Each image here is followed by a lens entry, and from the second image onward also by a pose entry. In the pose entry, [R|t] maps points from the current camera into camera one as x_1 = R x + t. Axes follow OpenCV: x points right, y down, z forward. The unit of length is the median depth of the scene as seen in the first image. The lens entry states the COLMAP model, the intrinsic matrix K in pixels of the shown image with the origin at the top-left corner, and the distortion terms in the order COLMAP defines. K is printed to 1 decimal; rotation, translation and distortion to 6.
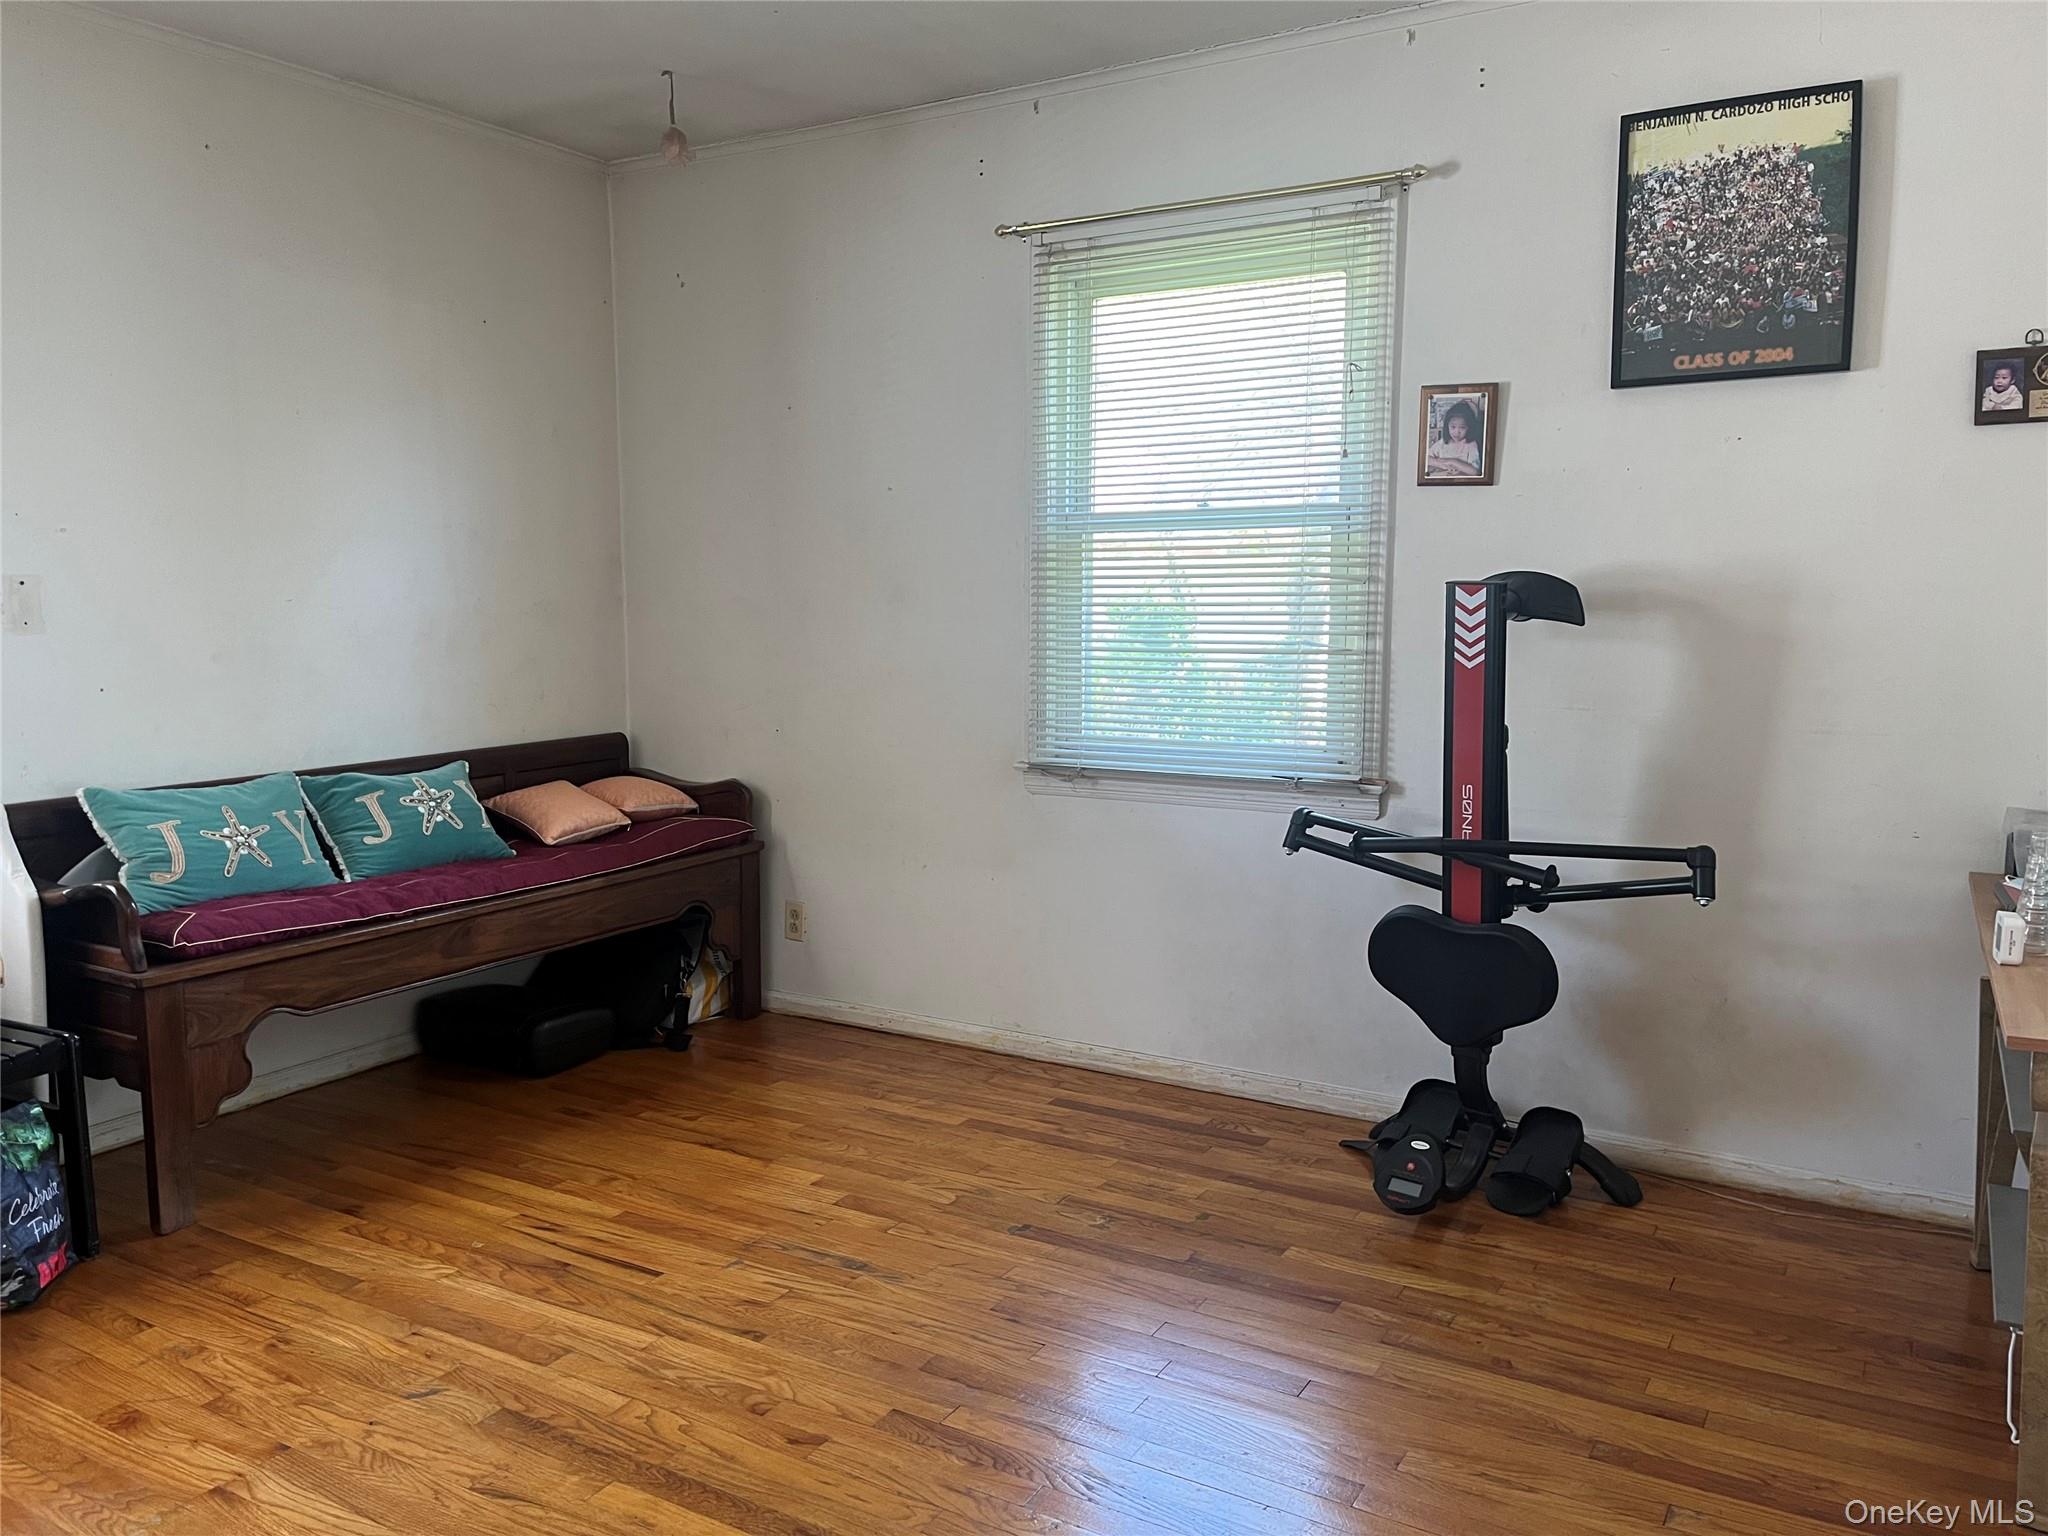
lens RADIAL K [[1532.0, 0, 1021.3], [0, 1532.0, 769.8], [0, 0, 1]] dist [0.056389, -0.064175]
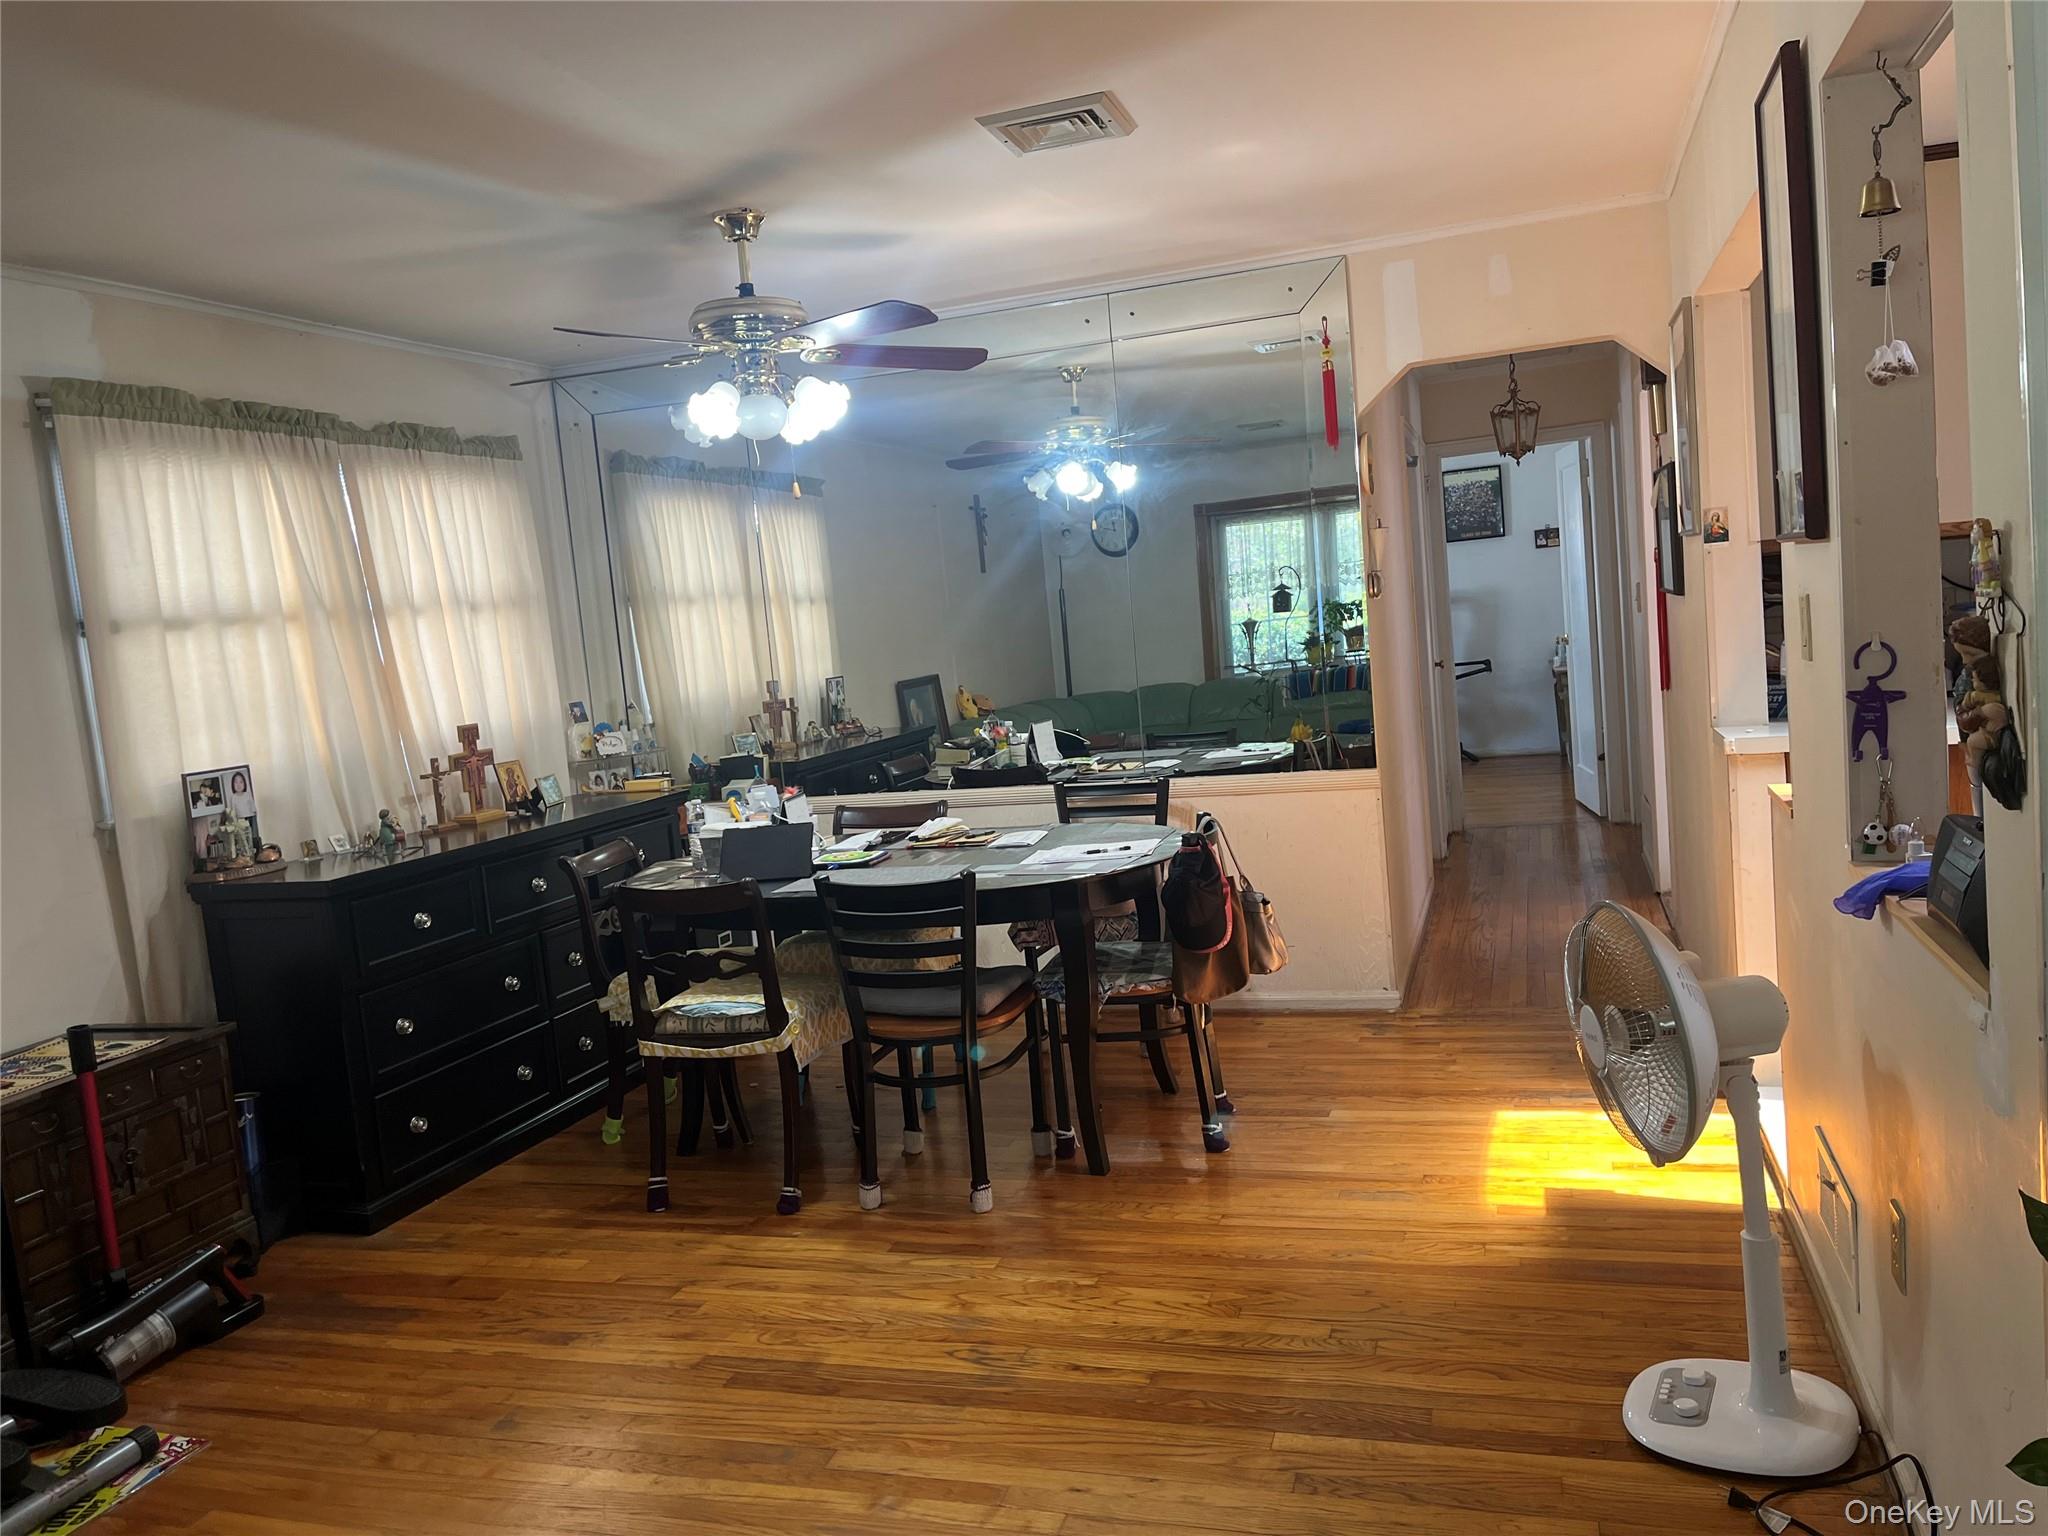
lens RADIAL K [[1532.0, 0, 1029.8], [0, 1532.0, 764.6], [0, 0, 1]] dist [0.056389, -0.064175]
pose [[0.970839, -0.105609, 0.215218, -1.488043], [0.111814, 0.993587, -0.016827, 0.238128], [-0.212061, 0.040401, 0.976421, -2.452479]]
